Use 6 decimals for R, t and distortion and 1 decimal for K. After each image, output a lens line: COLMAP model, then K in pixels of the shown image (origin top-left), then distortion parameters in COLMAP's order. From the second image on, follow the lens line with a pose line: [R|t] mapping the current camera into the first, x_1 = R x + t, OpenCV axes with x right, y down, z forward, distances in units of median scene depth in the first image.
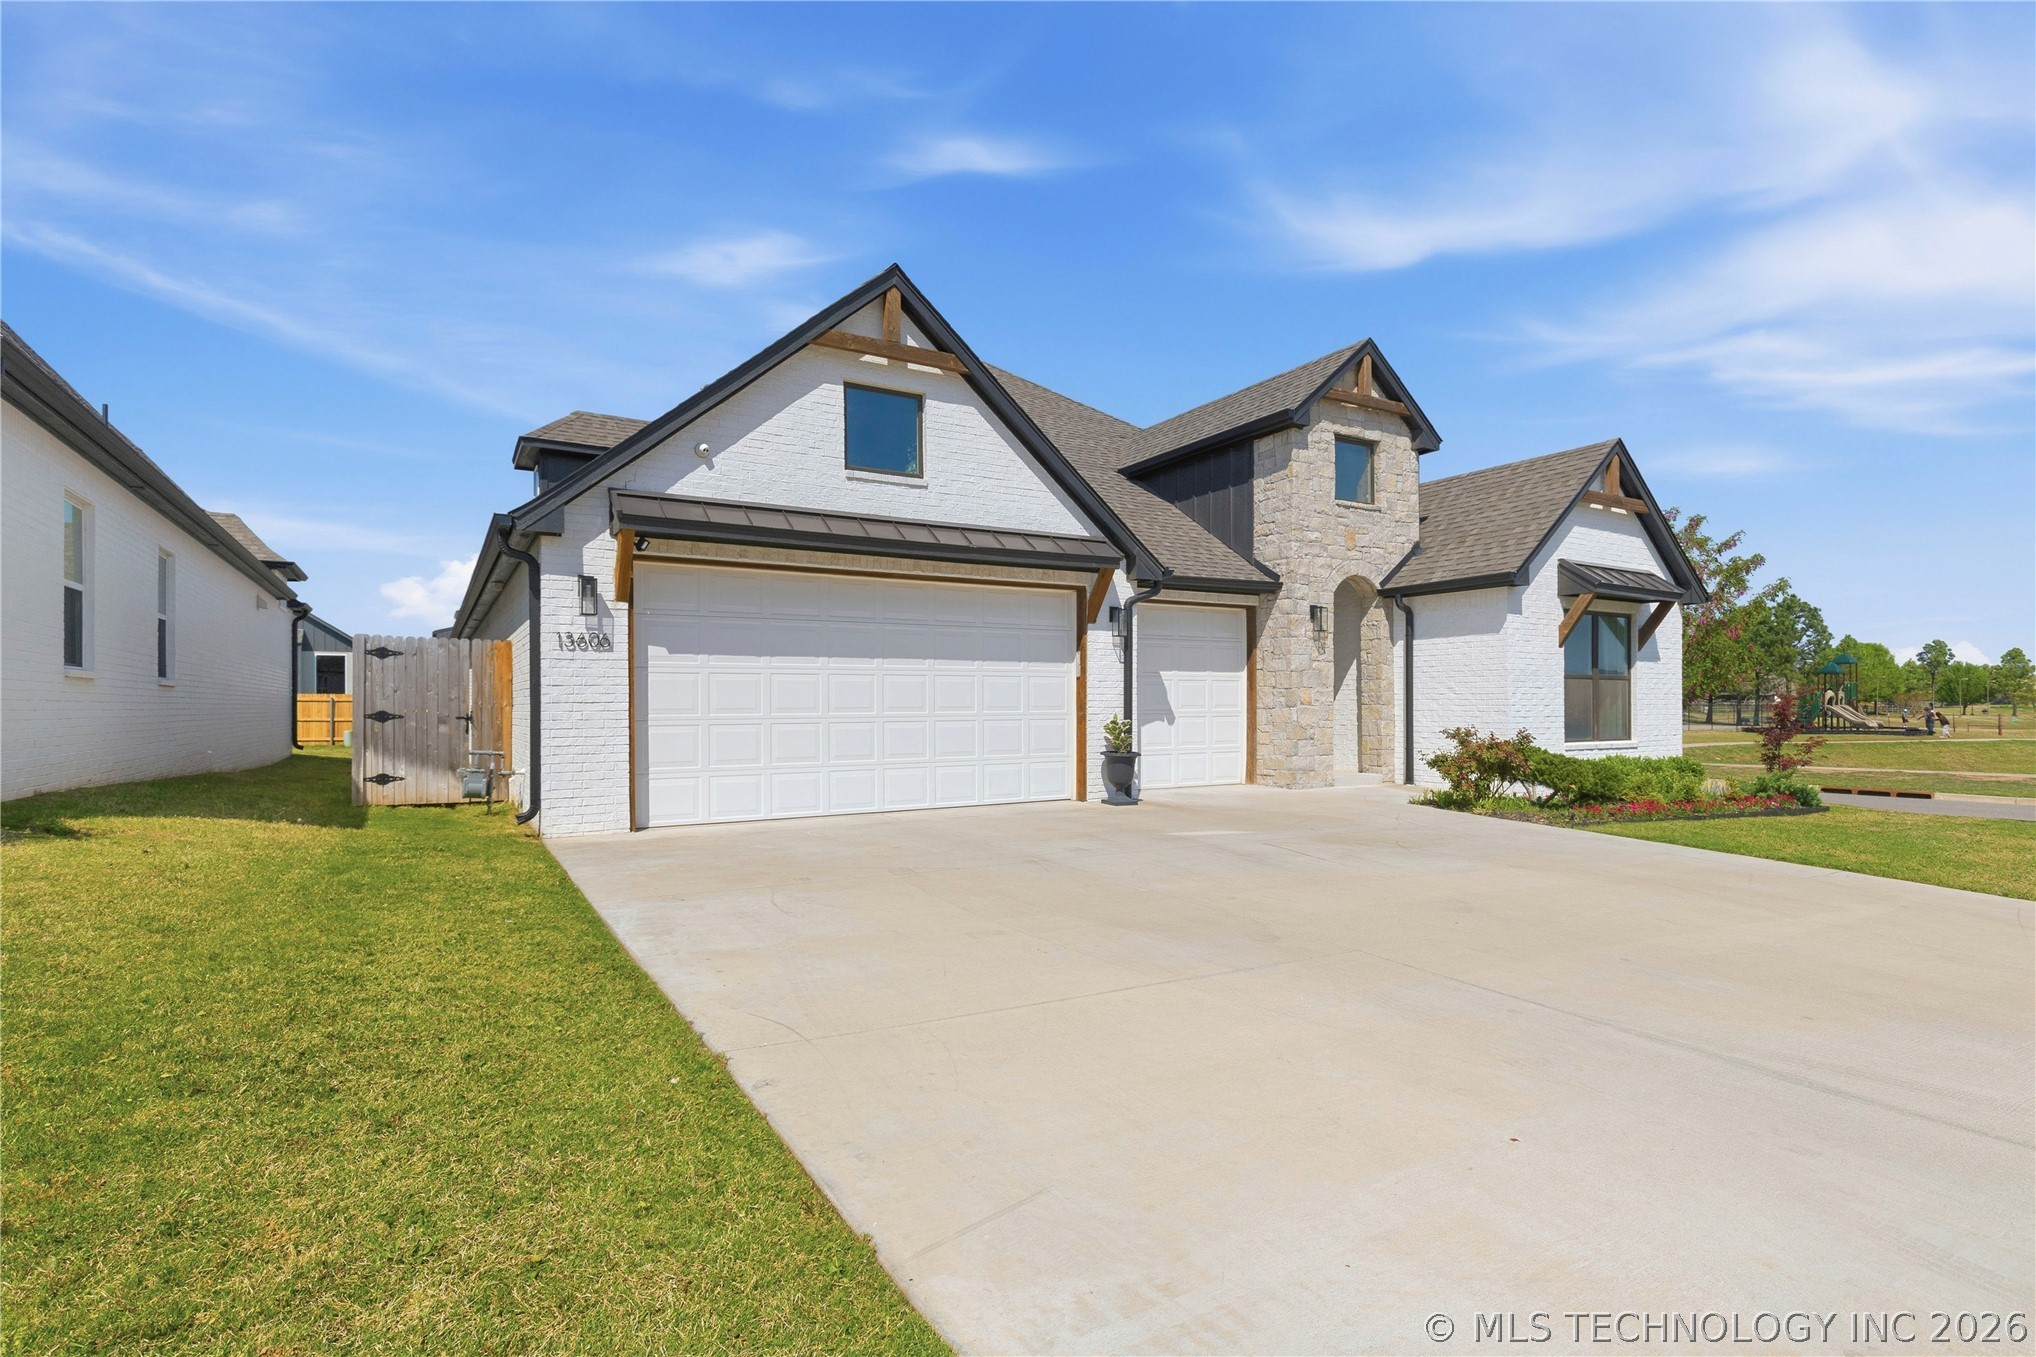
lens RADIAL K [[996.9, 0, 1019.5], [0, 996.9, 698.5], [0, 0, 1]] dist [-0.001501, -0.000086]
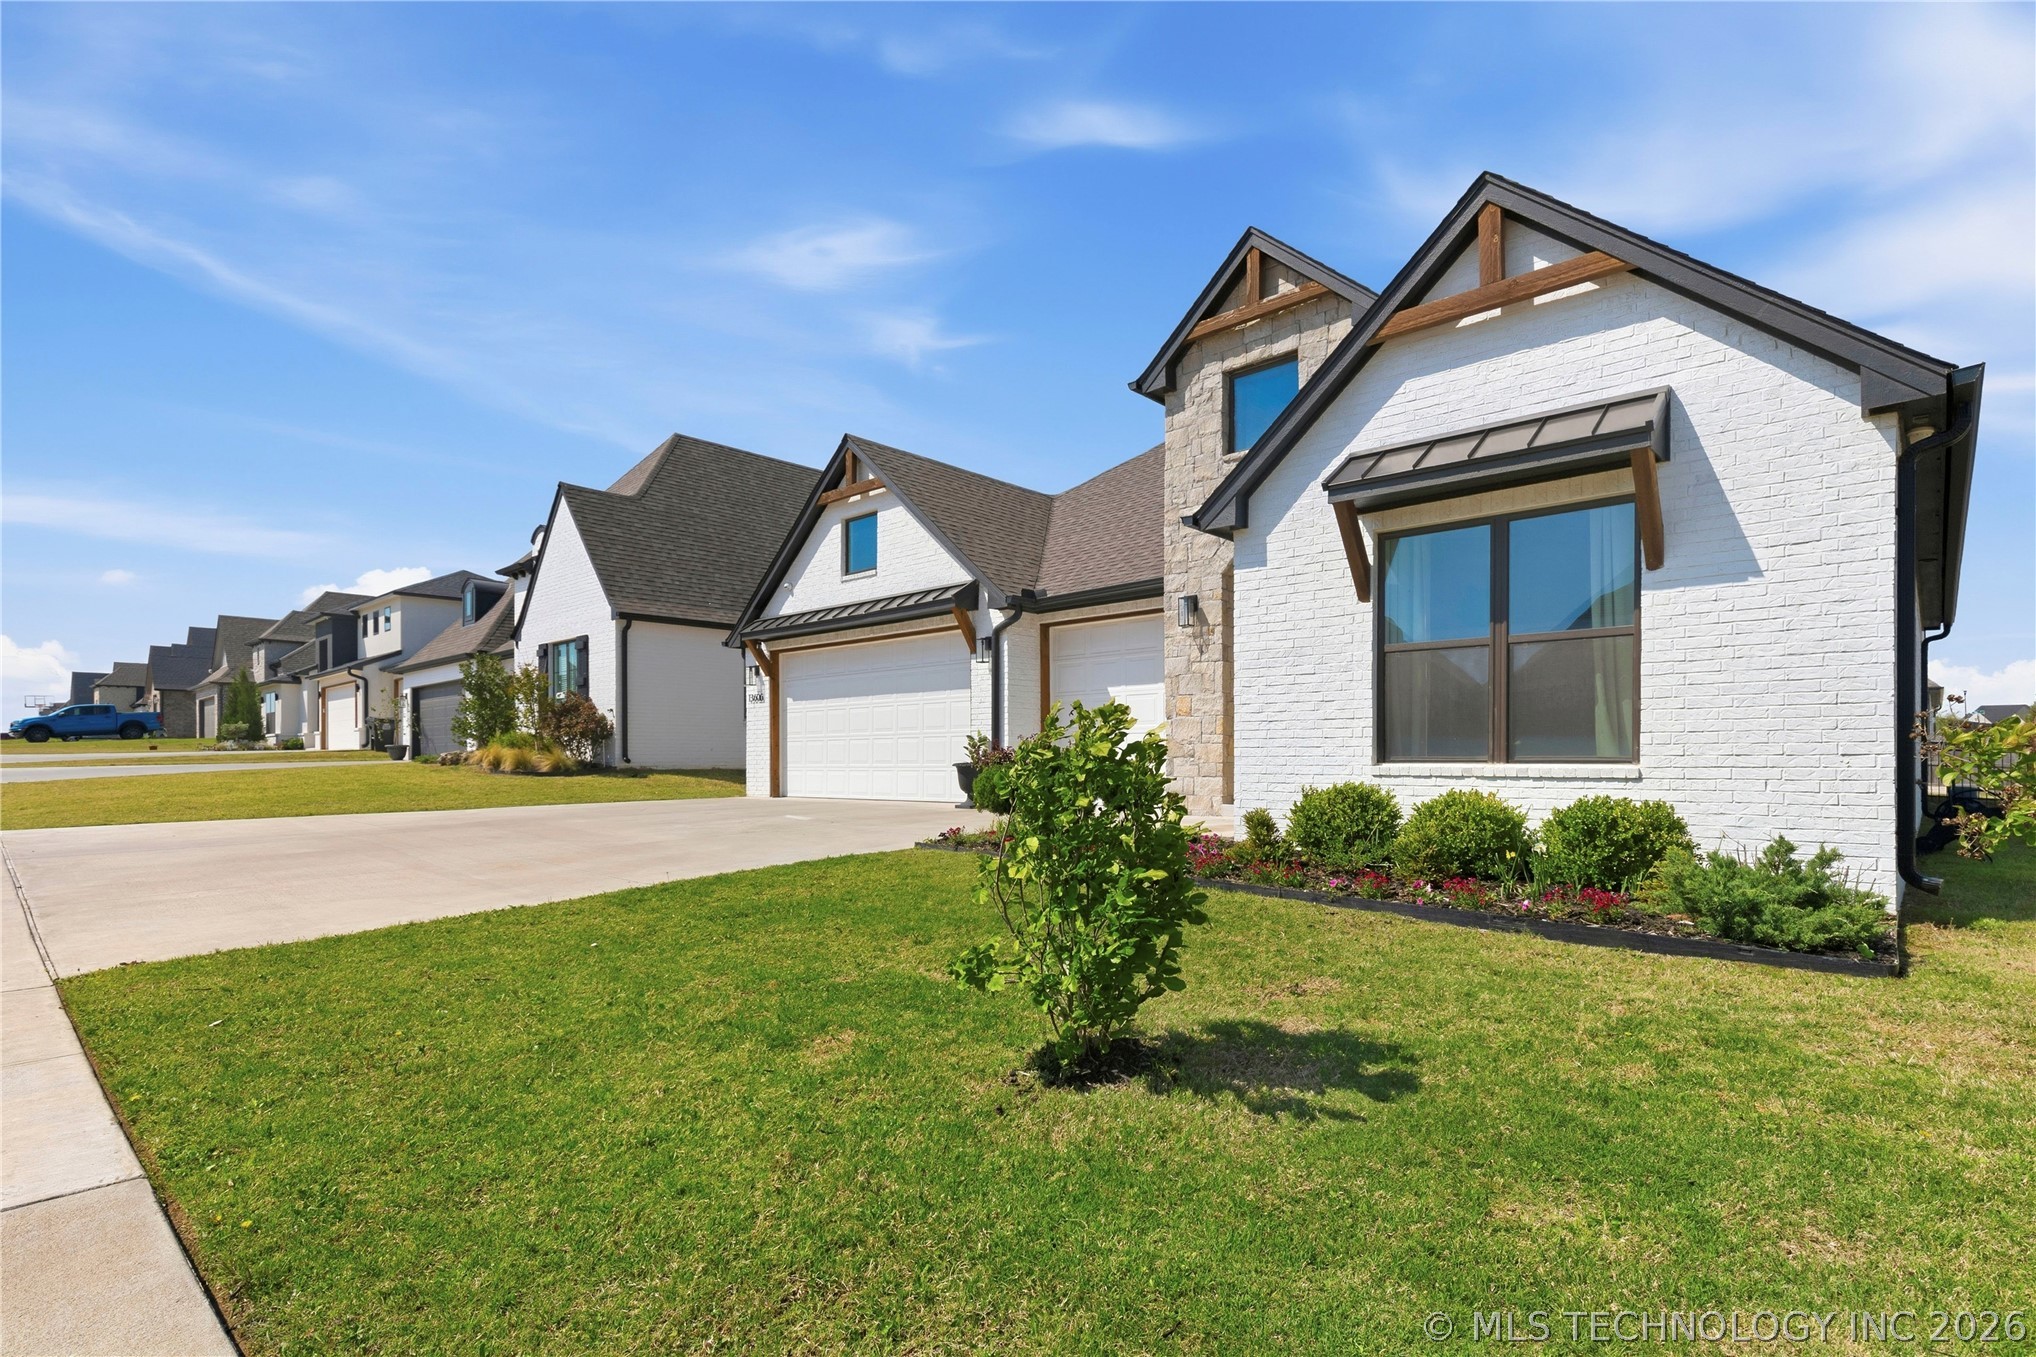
lens RADIAL K [[979.6, 0, 1025.7], [0, 979.6, 763.2], [0, 0, 1]] dist [0.002617, 0.000171]
pose [[0.277609, 0.007718, -0.960663, 1.221687], [0.007065, 0.999924, 0.010075, 0.043323], [0.960668, -0.009584, 0.277534, 0.748365]]
